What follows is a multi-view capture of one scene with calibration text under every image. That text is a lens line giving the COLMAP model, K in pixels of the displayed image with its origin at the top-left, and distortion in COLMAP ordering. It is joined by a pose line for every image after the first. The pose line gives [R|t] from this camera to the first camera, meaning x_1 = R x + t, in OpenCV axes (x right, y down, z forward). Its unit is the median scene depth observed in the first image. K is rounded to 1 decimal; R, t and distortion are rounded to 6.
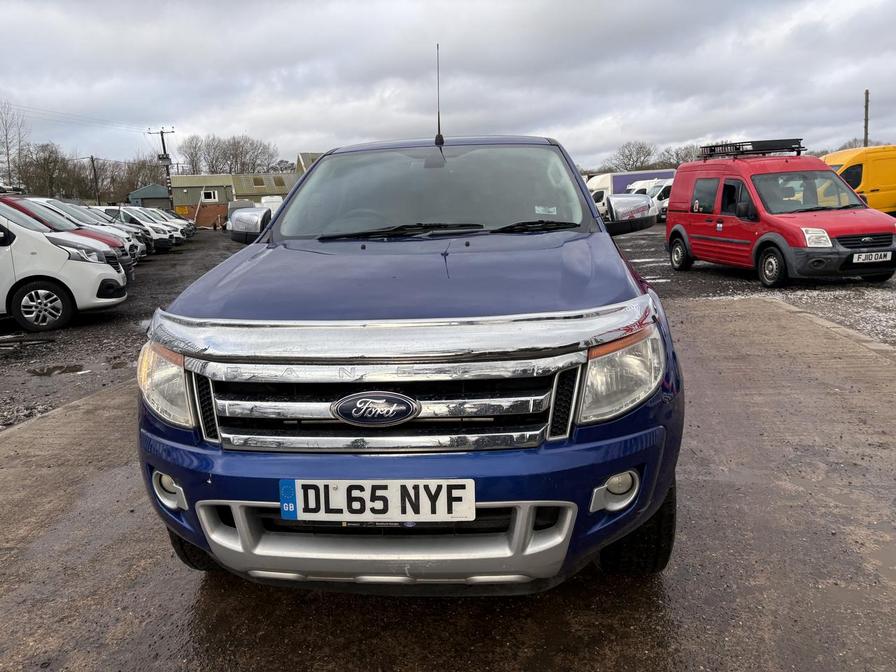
lens RADIAL K [[682.8, 0, 448.0], [0, 682.8, 336.0], [0, 0, 1]] dist [0.039460, -0.010563]
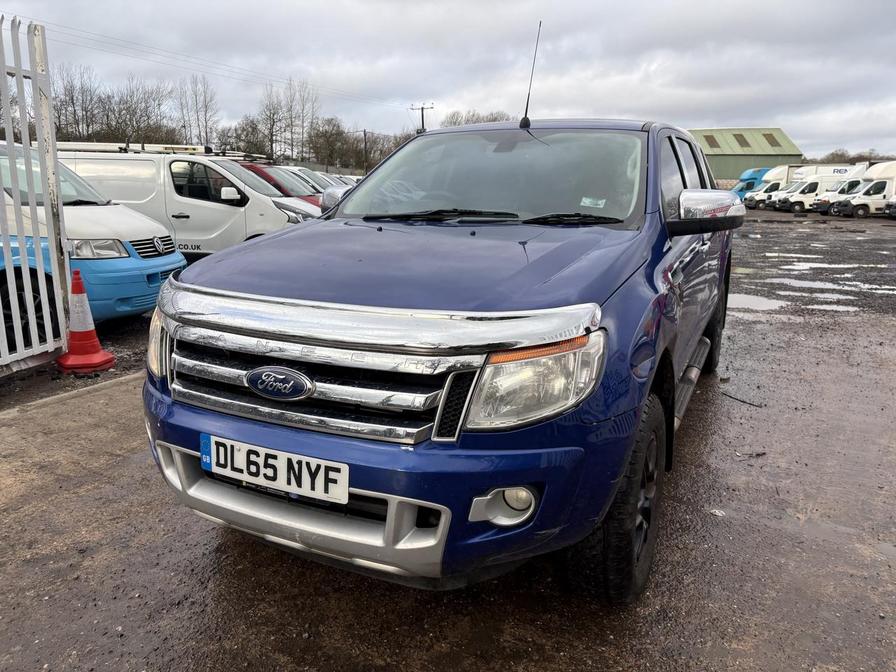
lens RADIAL K [[679.0, 0, 447.5], [0, 679.0, 354.3], [0, 0, 1]] dist [0.048064, -0.001239]
pose [[0.935455, 0.131872, -0.327924, 0.472173], [-0.113271, 0.990708, 0.075282, -0.045520], [0.334804, -0.033278, 0.941700, 0.096118]]
